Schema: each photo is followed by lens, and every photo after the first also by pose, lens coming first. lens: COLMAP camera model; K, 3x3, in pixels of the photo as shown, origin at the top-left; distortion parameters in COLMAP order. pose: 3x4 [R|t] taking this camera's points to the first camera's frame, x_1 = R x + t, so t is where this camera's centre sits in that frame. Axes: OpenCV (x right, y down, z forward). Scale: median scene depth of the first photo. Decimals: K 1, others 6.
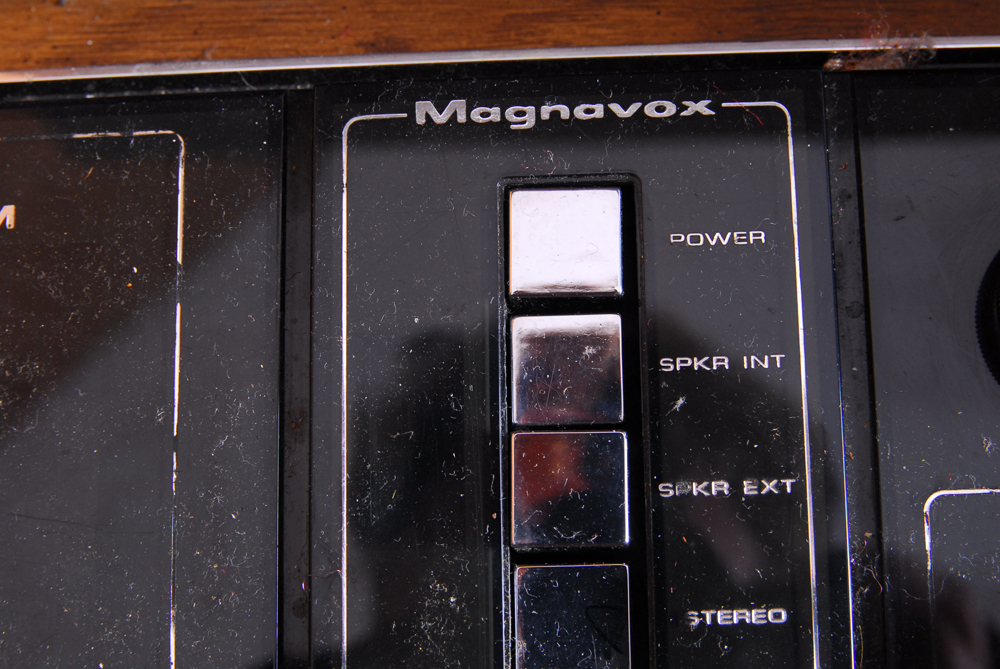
lens RADIAL K [[1812.6, 0, 532.7], [0, 1812.6, 317.4], [0, 0, 1]] dist [-0.056063, 0.000000]
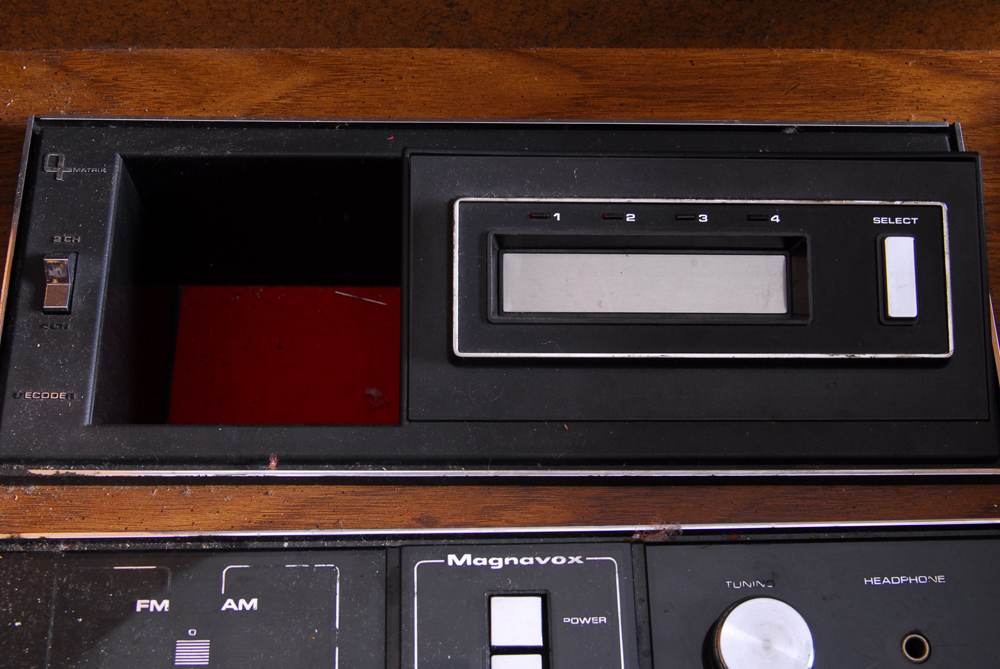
lens RADIAL K [[1365.0, 0, 498.3], [0, 1365.0, 337.0], [0, 0, 1]] dist [-0.052820, 0.000000]
pose [[0.997489, 0.023028, 0.066972, -0.121475], [-0.010106, 0.982265, -0.187225, -0.070107], [-0.070096, 0.186078, 0.980031, -0.681328]]
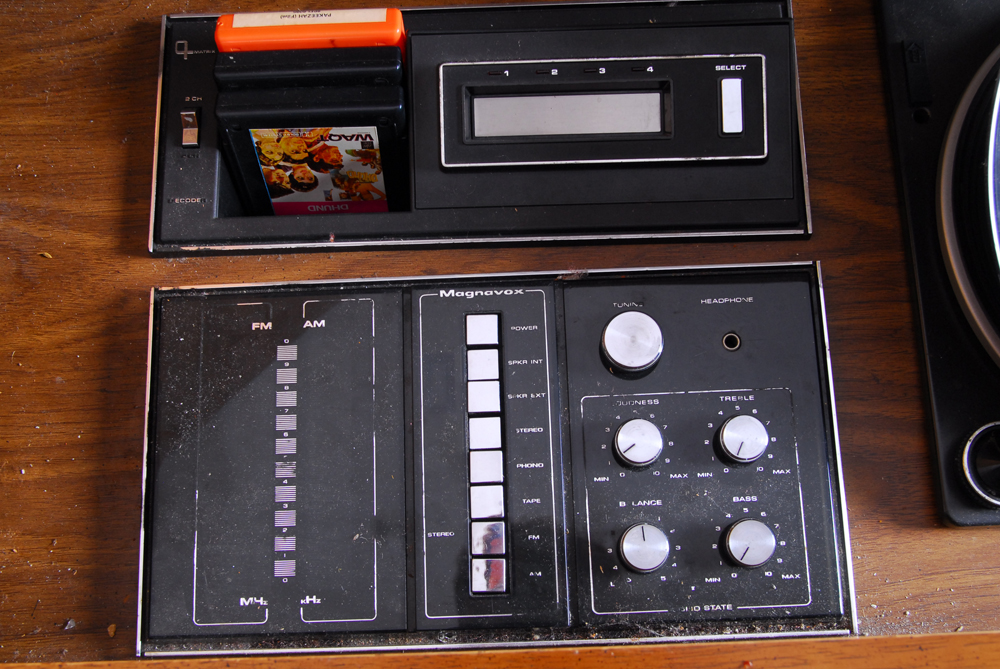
lens RADIAL K [[1244.9, 0, 494.3], [0, 1244.9, 352.0], [0, 0, 1]] dist [-0.061516, 0.000000]
pose [[0.999929, -0.010224, 0.006121, 0.026216], [0.010356, 0.999705, -0.021985, 0.057291], [-0.005894, 0.022047, 0.999740, -1.458620]]
